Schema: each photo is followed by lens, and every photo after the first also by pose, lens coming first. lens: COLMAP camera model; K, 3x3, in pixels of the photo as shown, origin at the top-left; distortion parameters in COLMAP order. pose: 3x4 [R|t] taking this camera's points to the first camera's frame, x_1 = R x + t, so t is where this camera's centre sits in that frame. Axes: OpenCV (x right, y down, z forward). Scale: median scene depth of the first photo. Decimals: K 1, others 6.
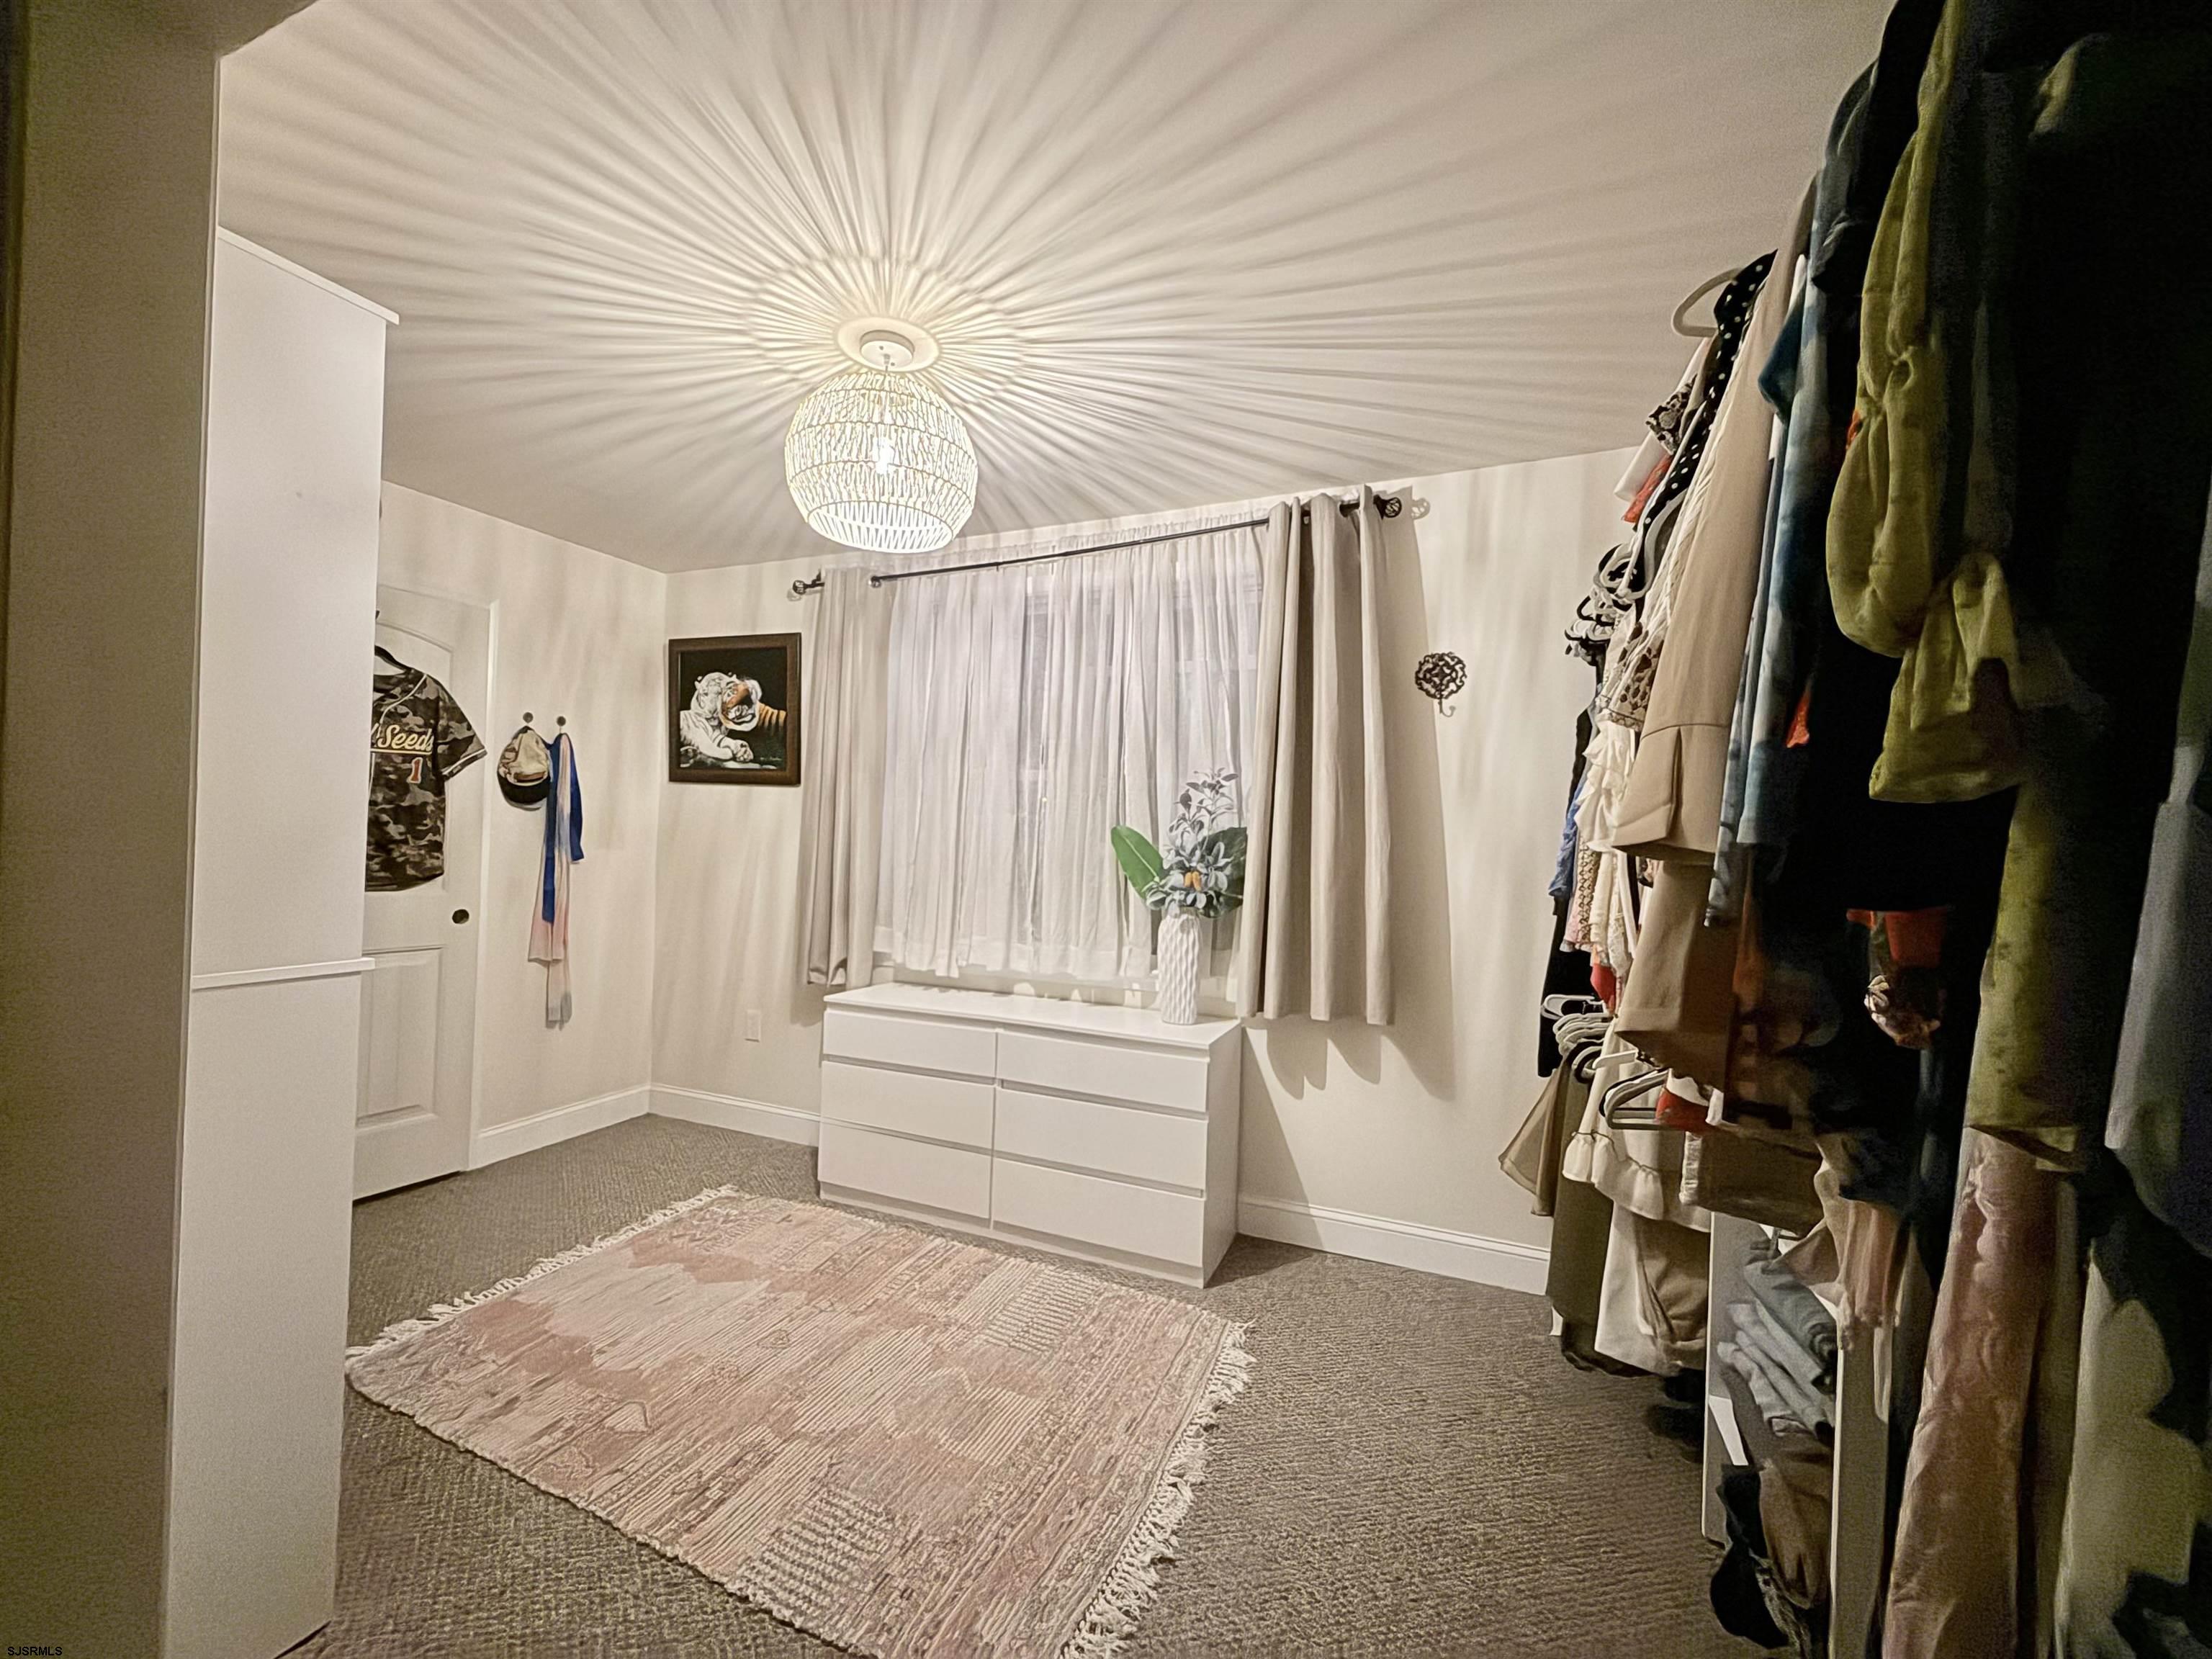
lens RADIAL K [[881.2, 0, 1102.7], [0, 881.2, 823.7], [0, 0, 1]] dist [-0.001868, 0.000670]
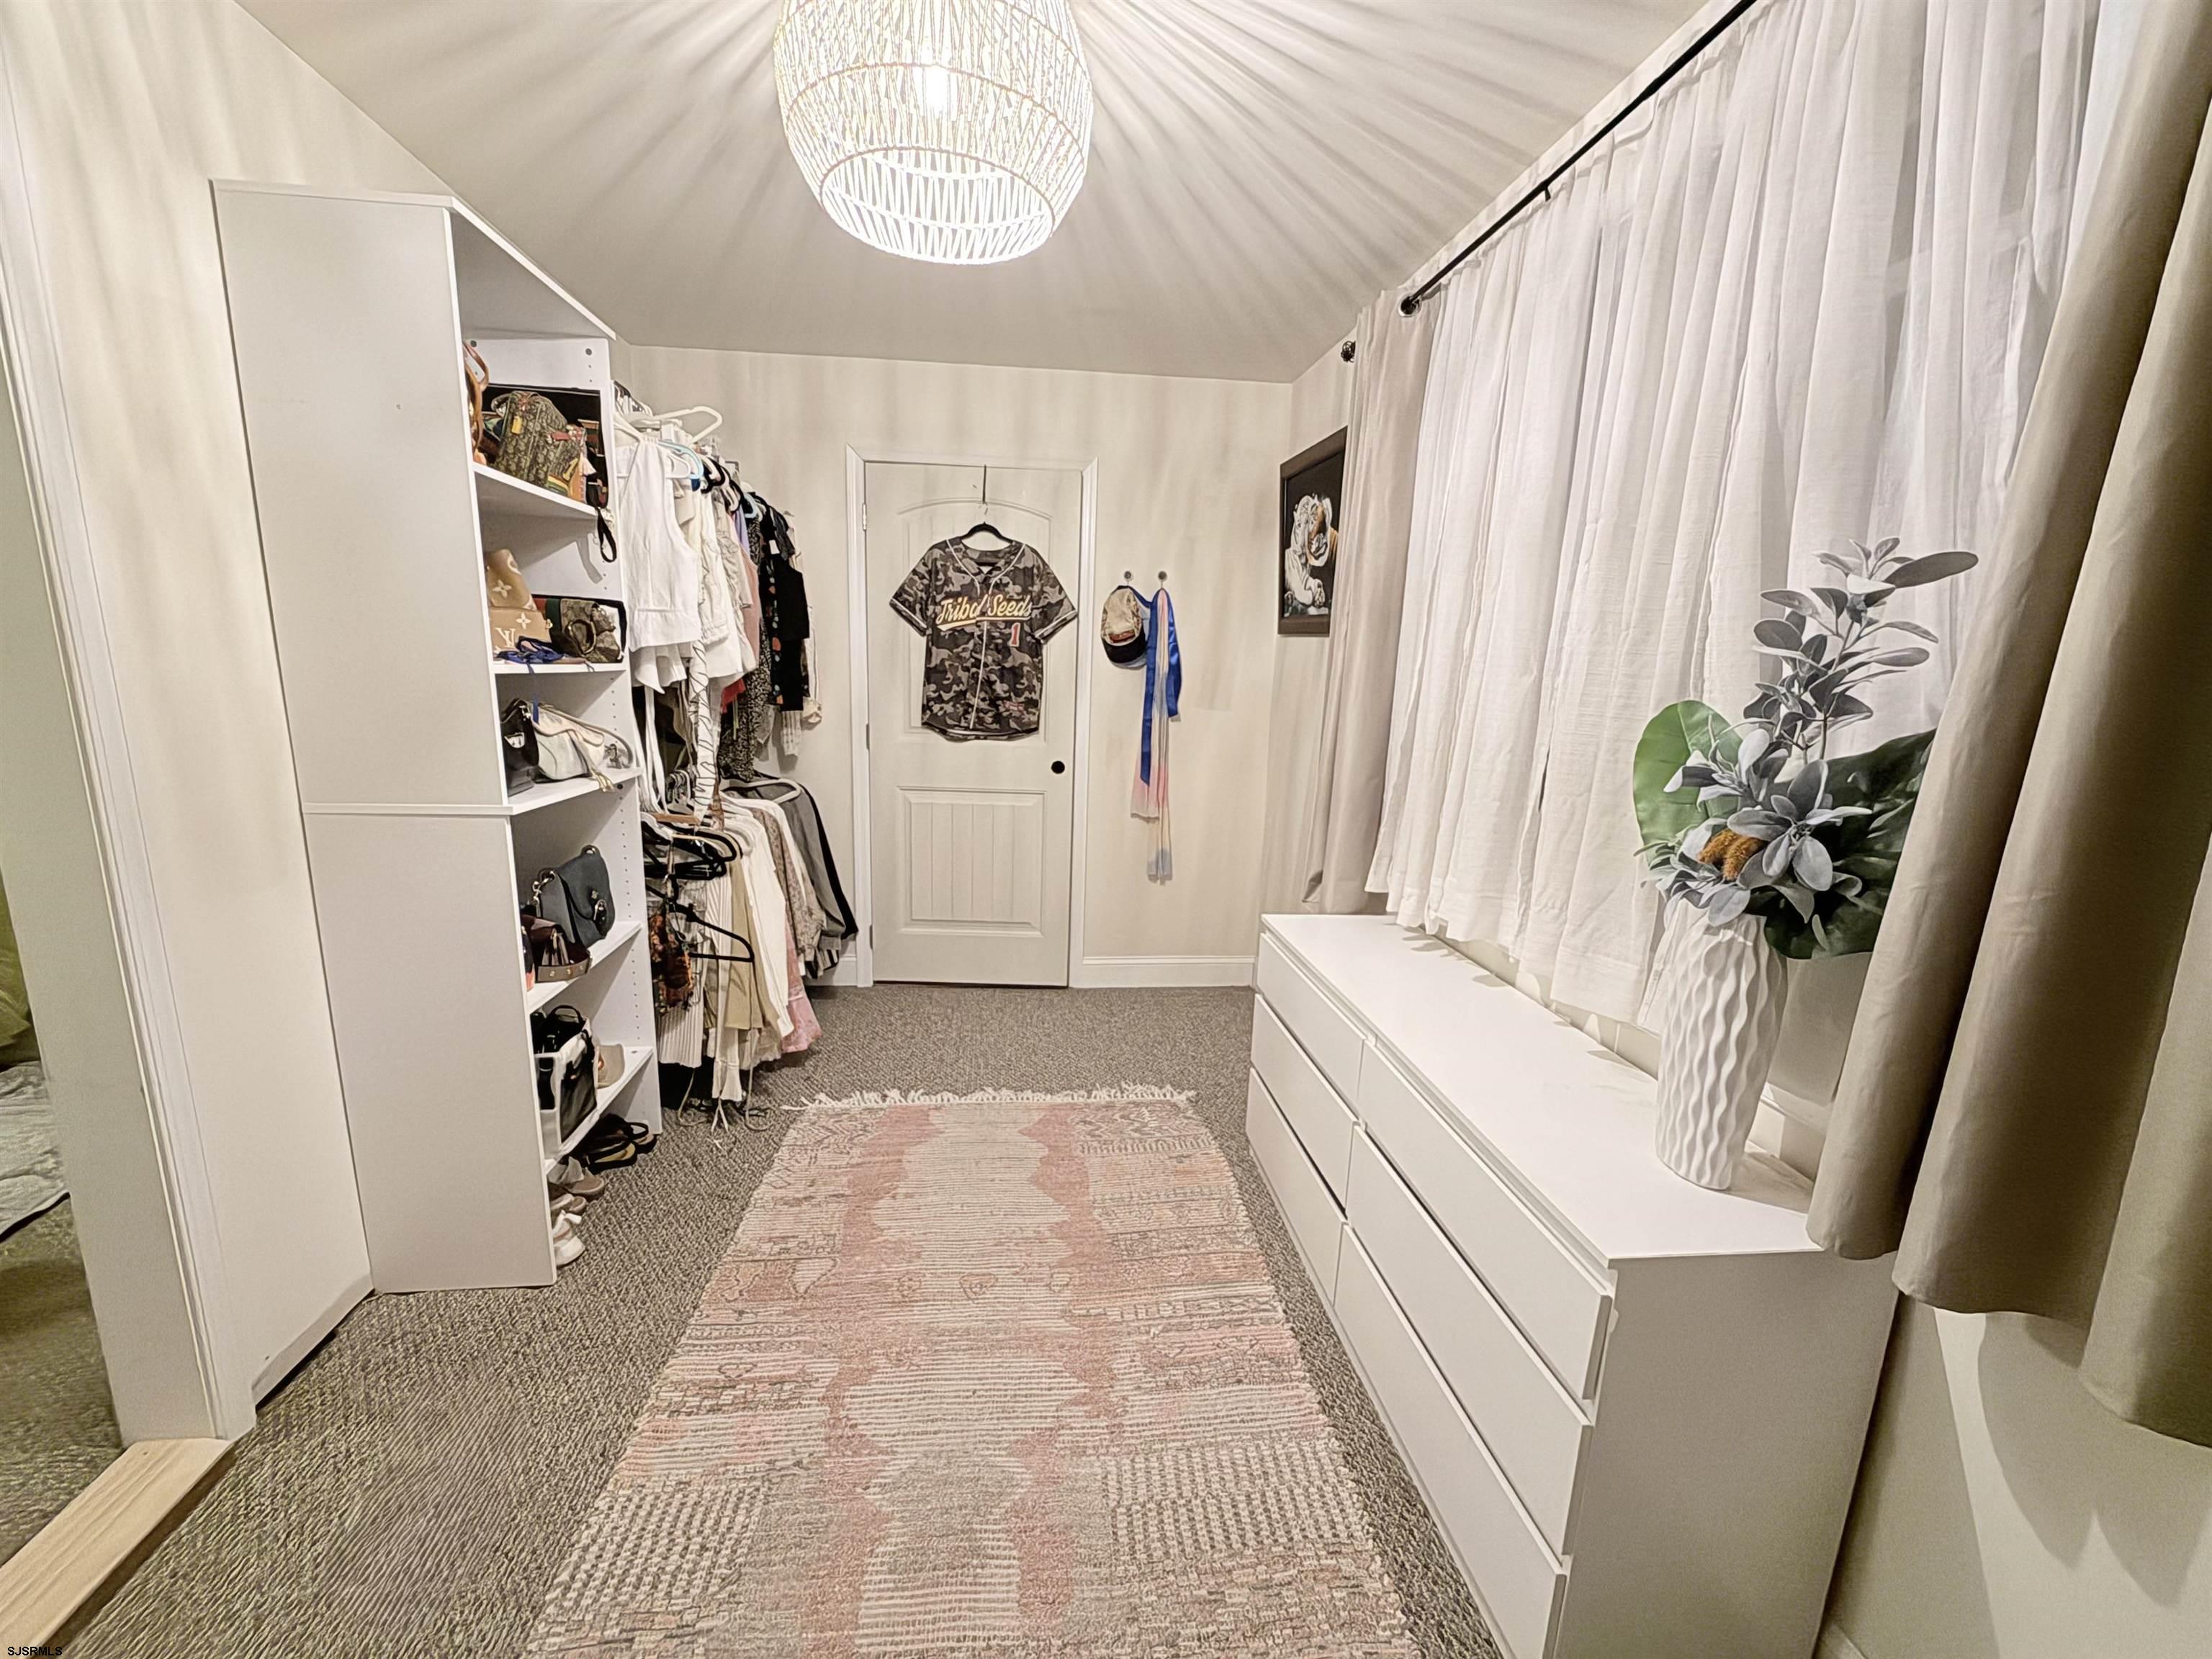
lens RADIAL K [[881.2, 0, 1107.3], [0, 881.2, 830.6], [0, 0, 1]] dist [-0.001868, 0.000670]
pose [[0.487988, 0.152057, -0.859504, 0.275318], [-0.002572, 0.984955, 0.172791, -0.008594], [0.872847, -0.082109, 0.481037, 0.530338]]
